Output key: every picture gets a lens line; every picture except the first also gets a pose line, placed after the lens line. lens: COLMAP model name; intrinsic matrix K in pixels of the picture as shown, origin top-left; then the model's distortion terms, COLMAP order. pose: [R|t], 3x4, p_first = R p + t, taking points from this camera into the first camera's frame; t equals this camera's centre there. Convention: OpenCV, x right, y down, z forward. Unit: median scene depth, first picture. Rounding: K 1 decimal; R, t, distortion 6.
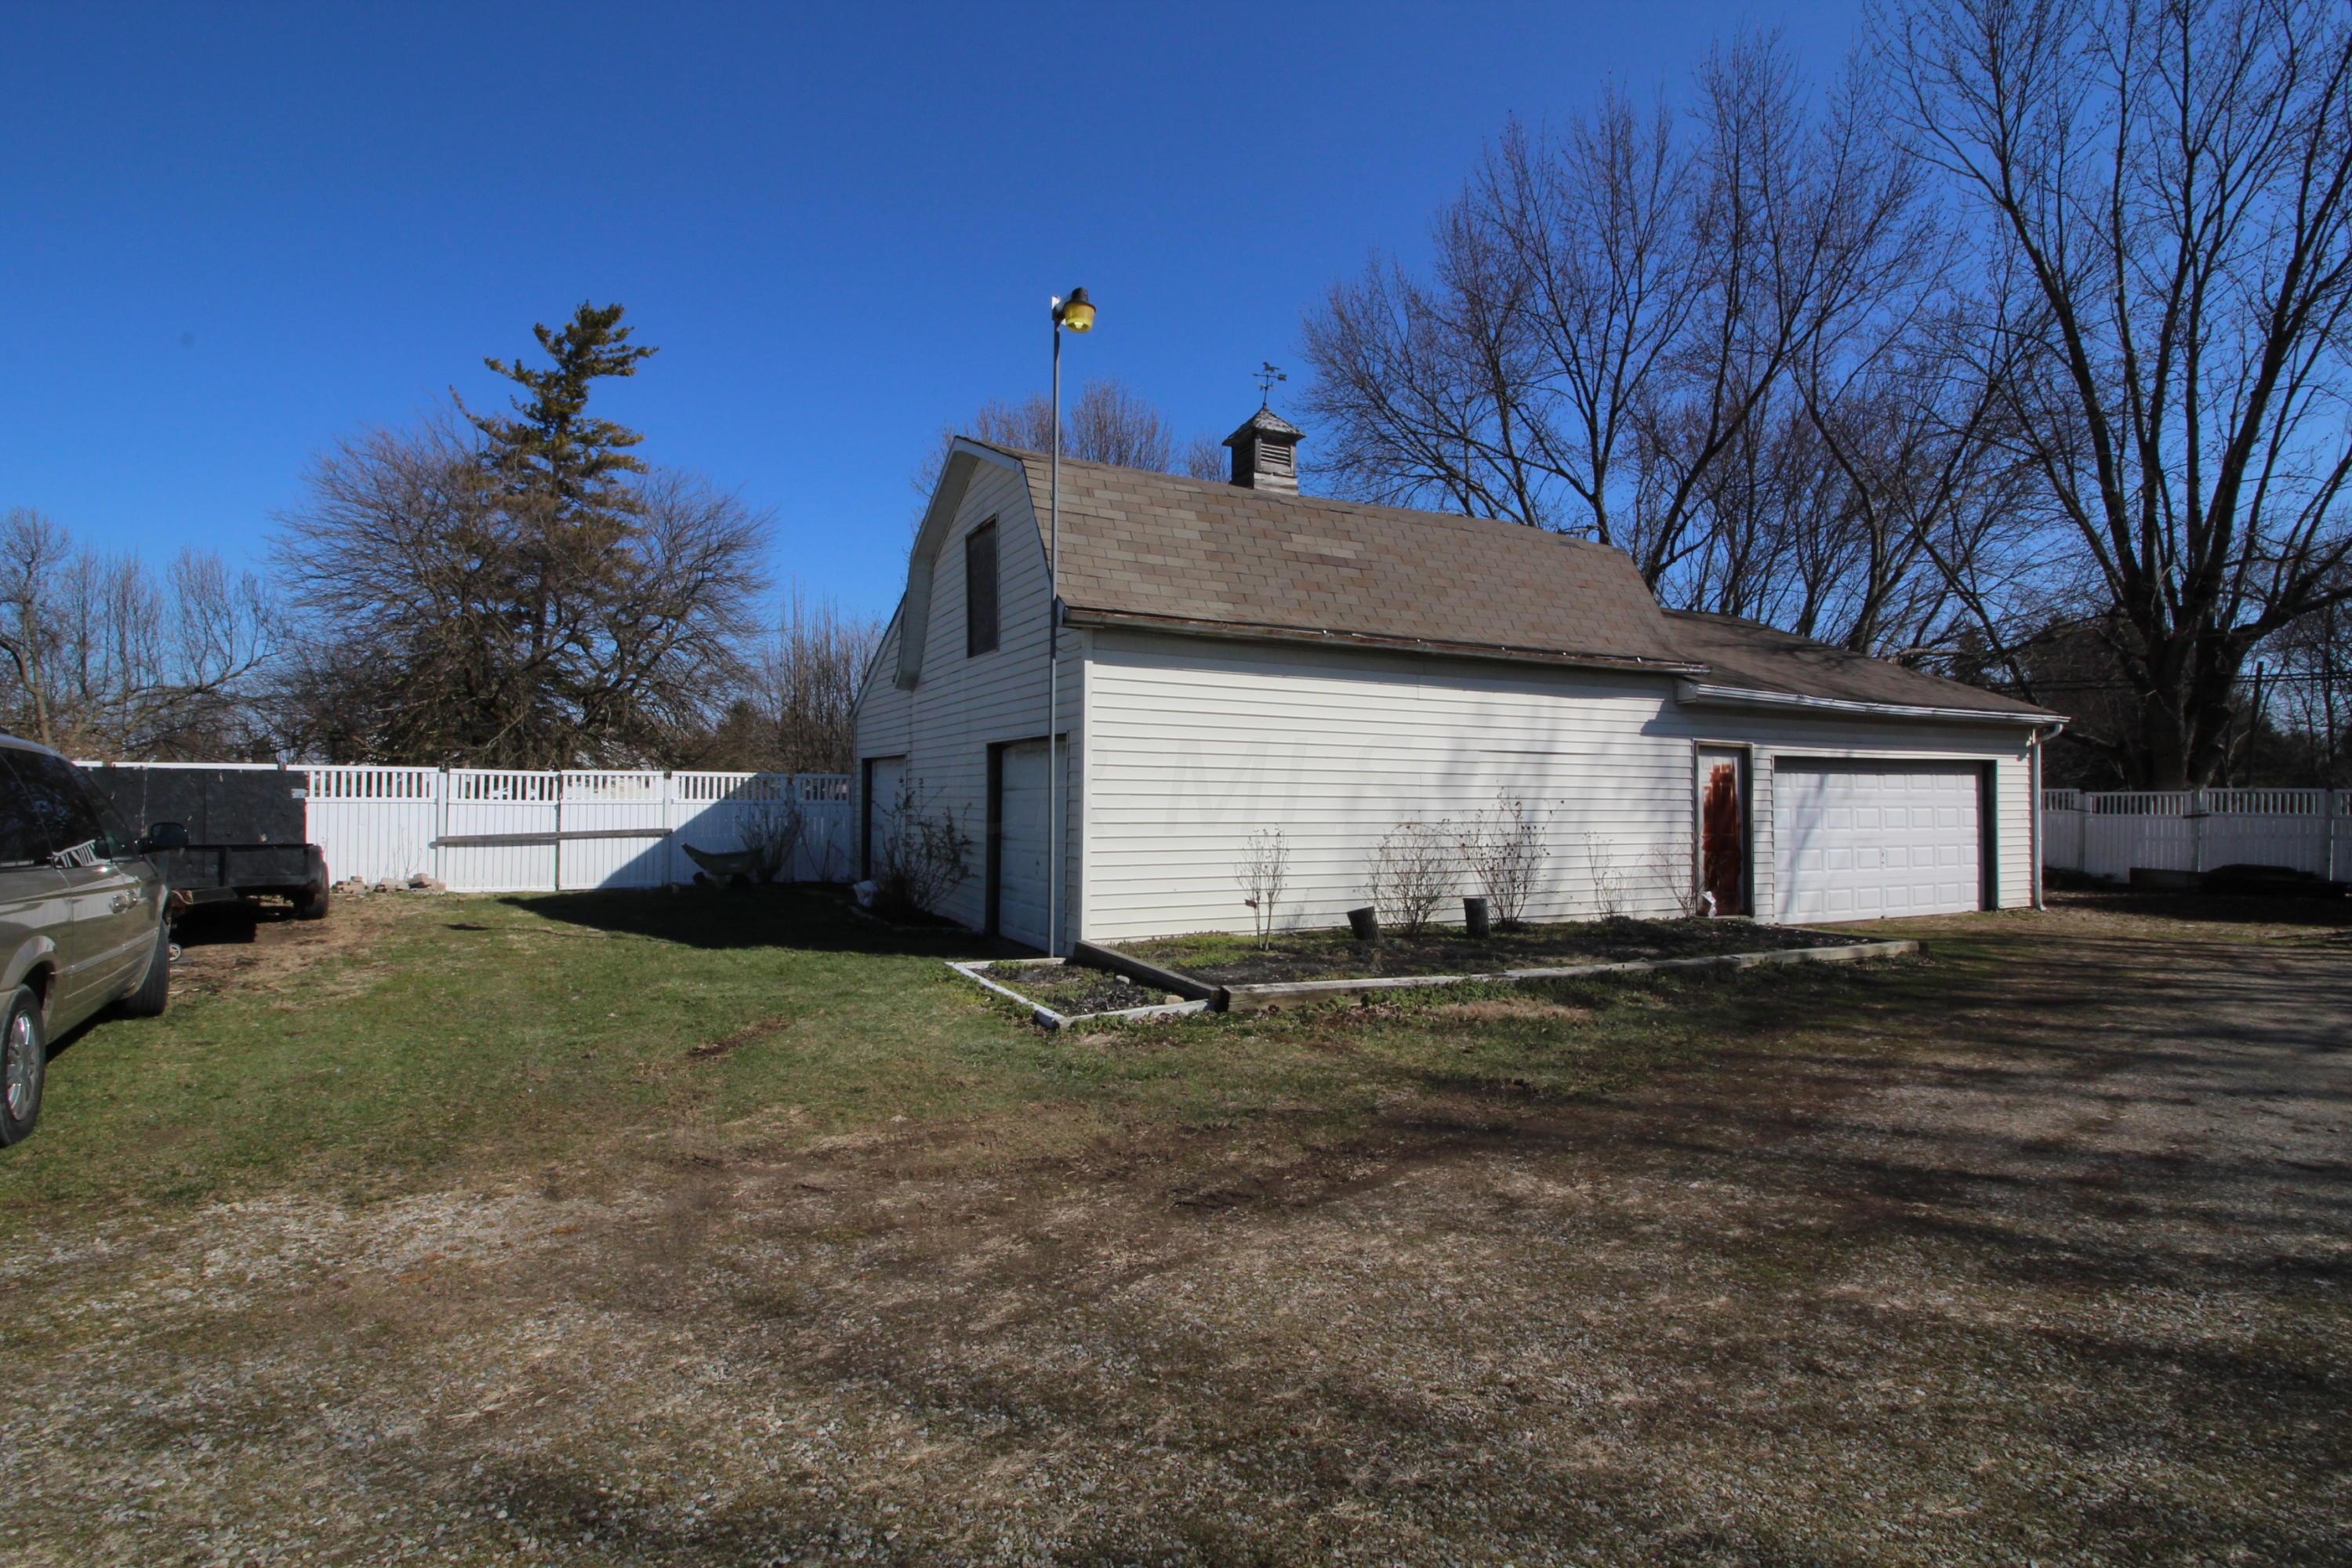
lens RADIAL K [[1110.4, 0, 1170.8], [0, 1110.4, 776.3], [0, 0, 1]] dist [-0.036955, -0.001096]
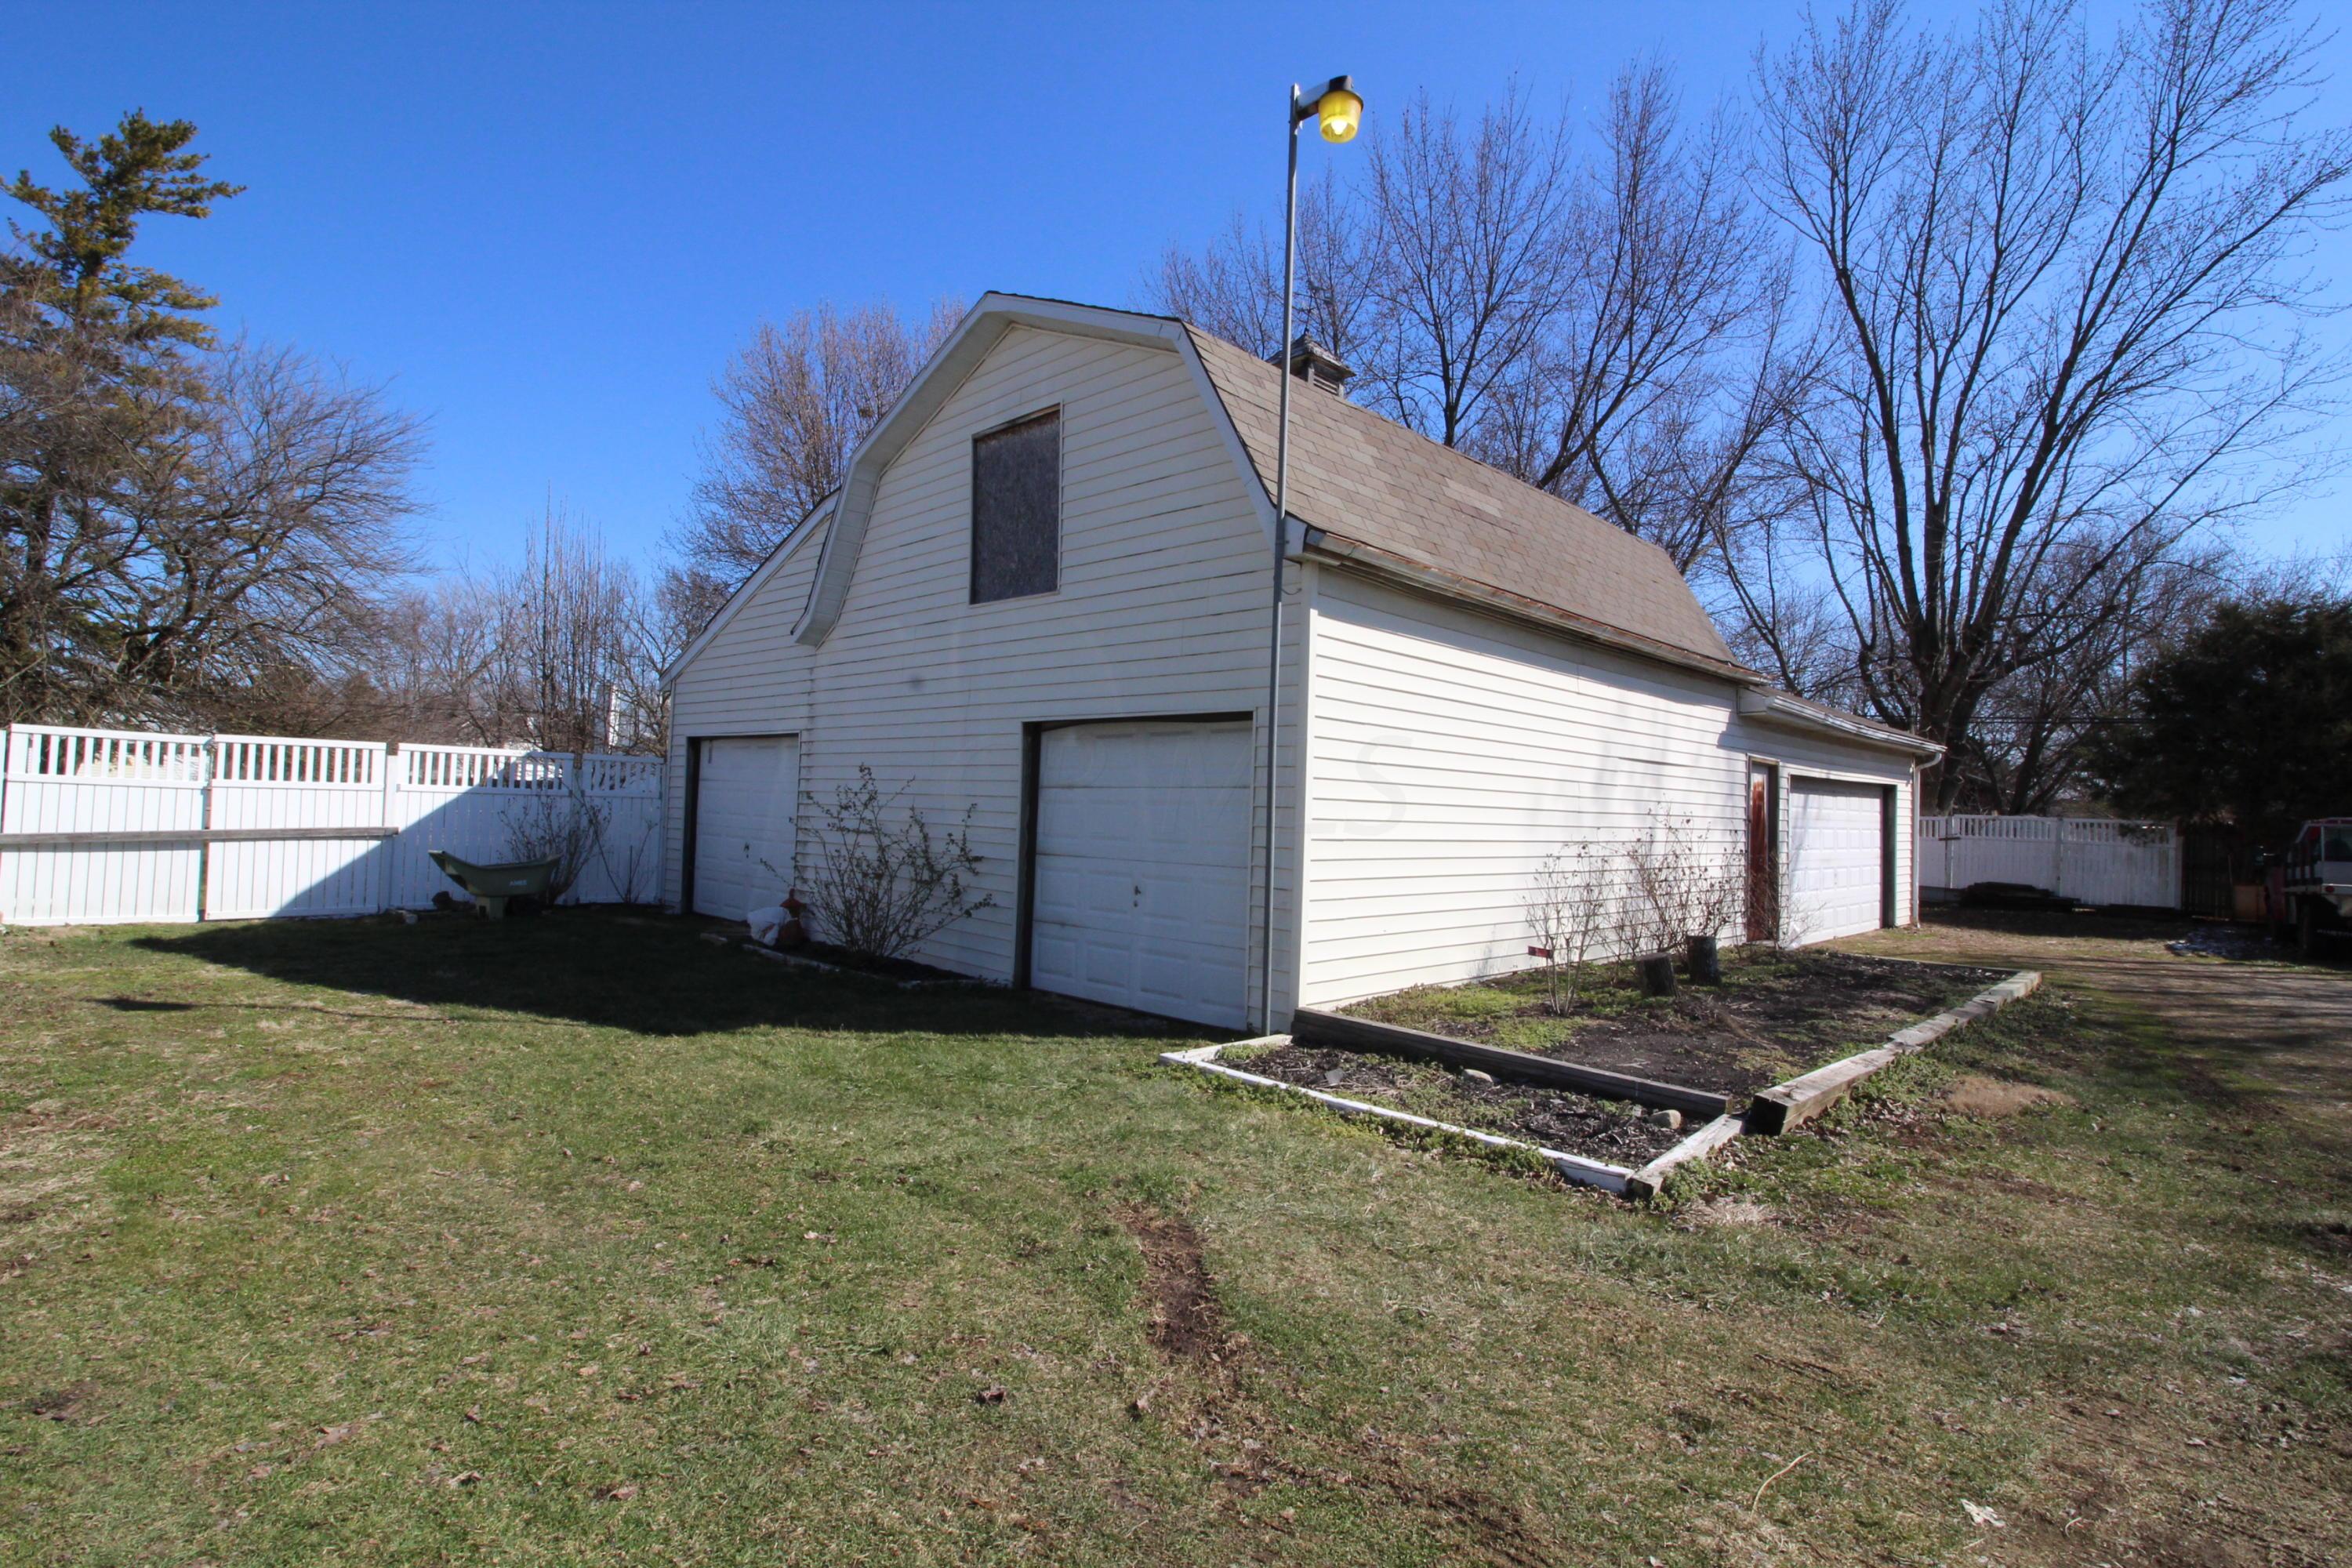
lens RADIAL K [[1110.4, 0, 1181.1], [0, 1110.4, 788.5], [0, 0, 1]] dist [-0.036955, -0.001096]
pose [[0.943848, 0.028357, 0.329162, -0.217548], [-0.031590, 0.999491, 0.004476, 0.004984], [-0.328867, -0.014622, 0.944263, 0.205077]]
